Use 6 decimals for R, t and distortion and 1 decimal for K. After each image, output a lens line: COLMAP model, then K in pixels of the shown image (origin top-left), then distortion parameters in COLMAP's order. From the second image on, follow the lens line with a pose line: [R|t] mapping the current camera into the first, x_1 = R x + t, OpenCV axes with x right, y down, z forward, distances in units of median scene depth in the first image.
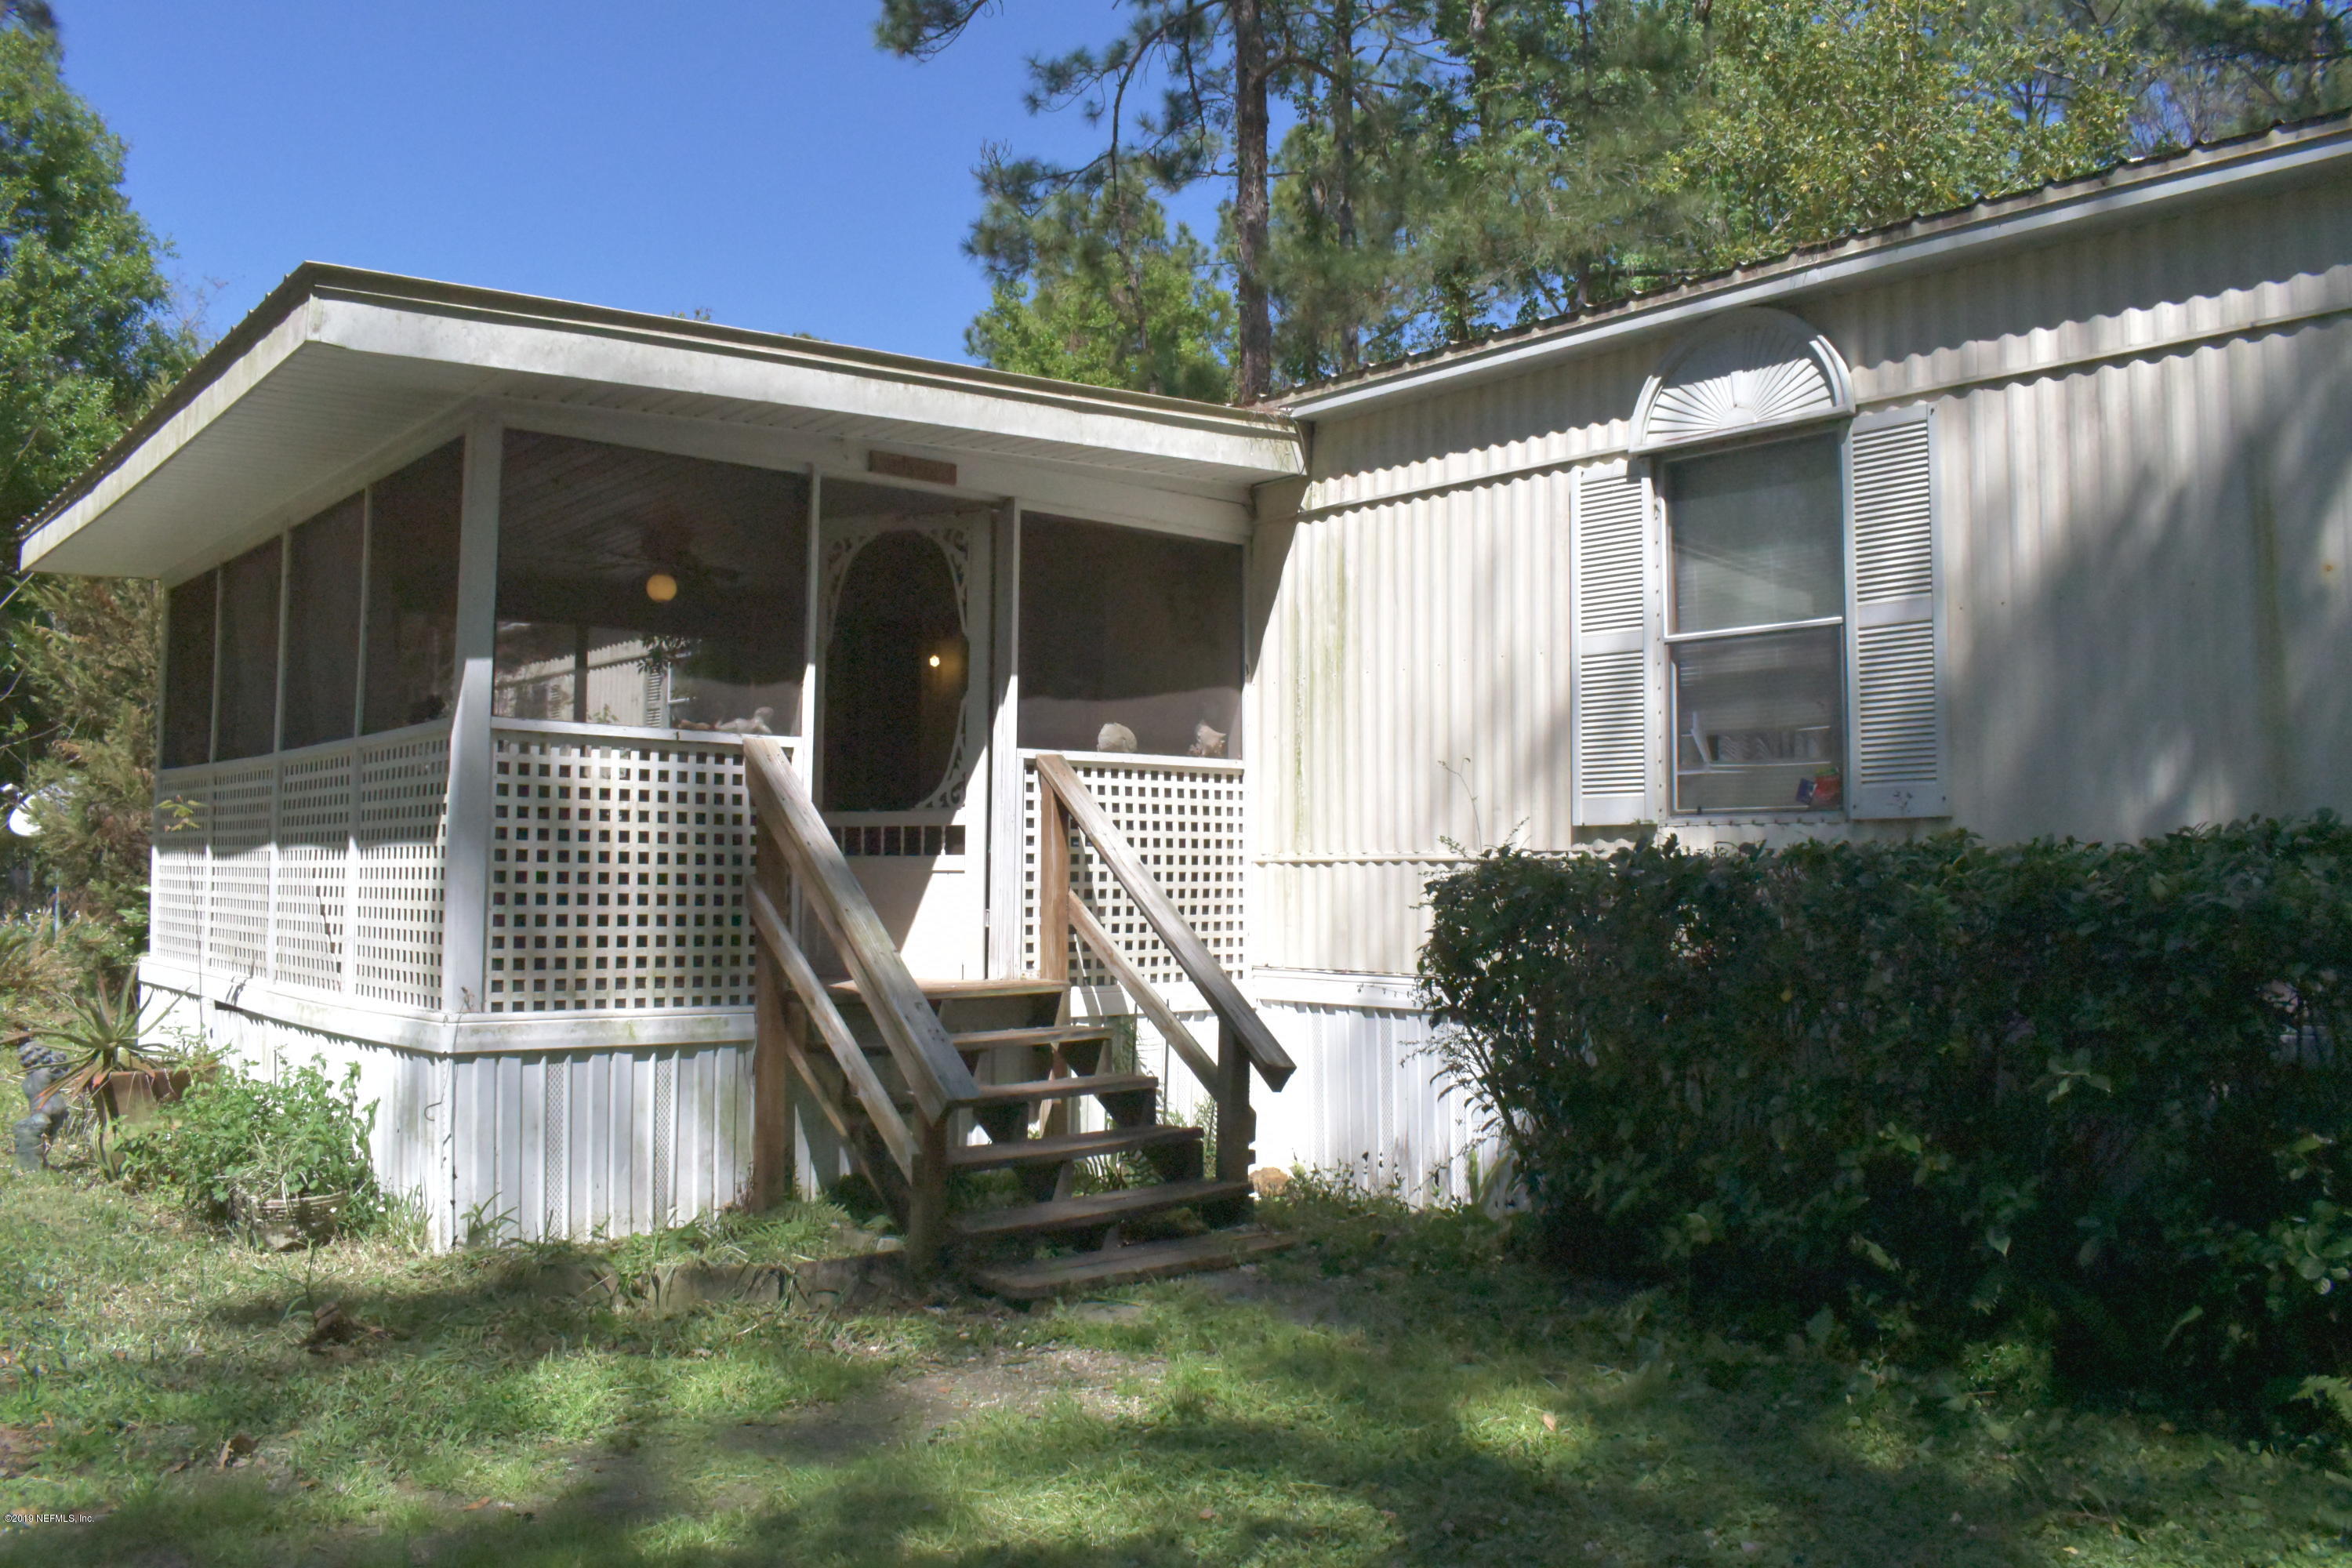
lens RADIAL K [[1851.3, 0, 1170.8], [0, 1851.3, 778.8], [0, 0, 1]] dist [-0.041845, 0.006340]
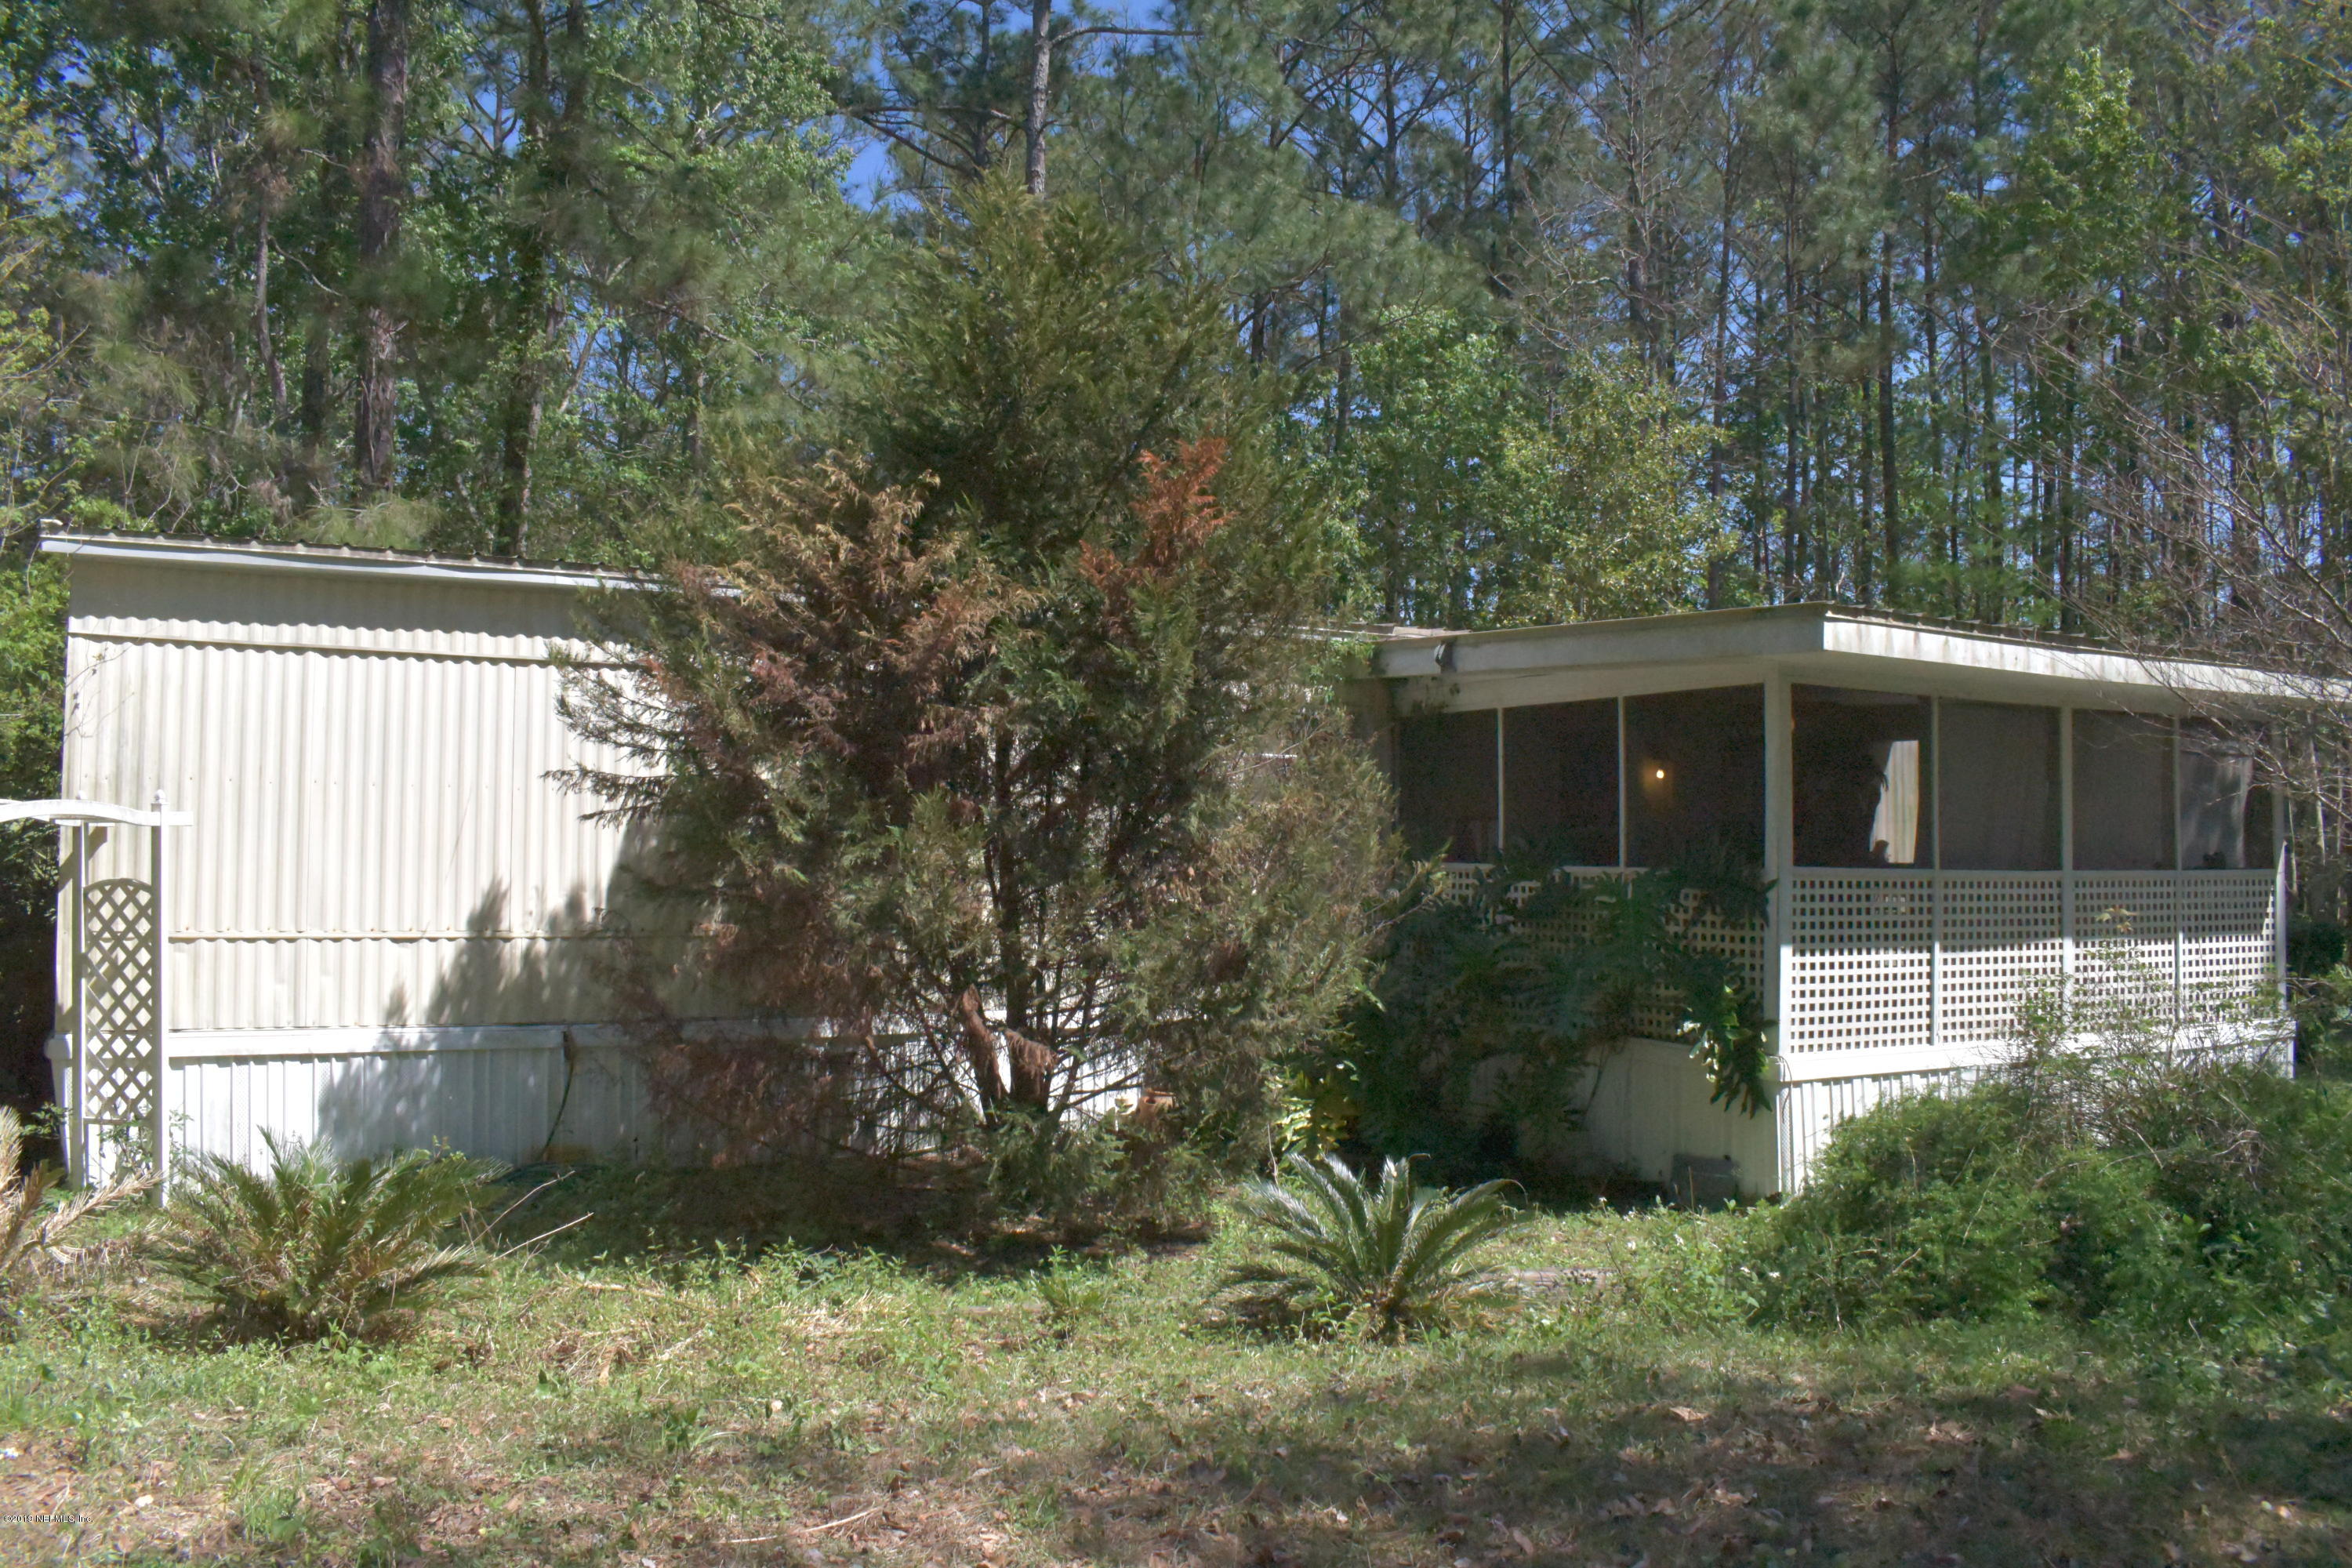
lens RADIAL K [[1851.3, 0, 1175.3], [0, 1851.3, 784.2], [0, 0, 1]] dist [-0.041845, 0.006340]
pose [[0.164661, 0.043471, 0.985392, -1.977653], [-0.051197, 0.998058, -0.035474, 0.003861], [-0.985021, -0.044608, 0.166567, 1.441118]]
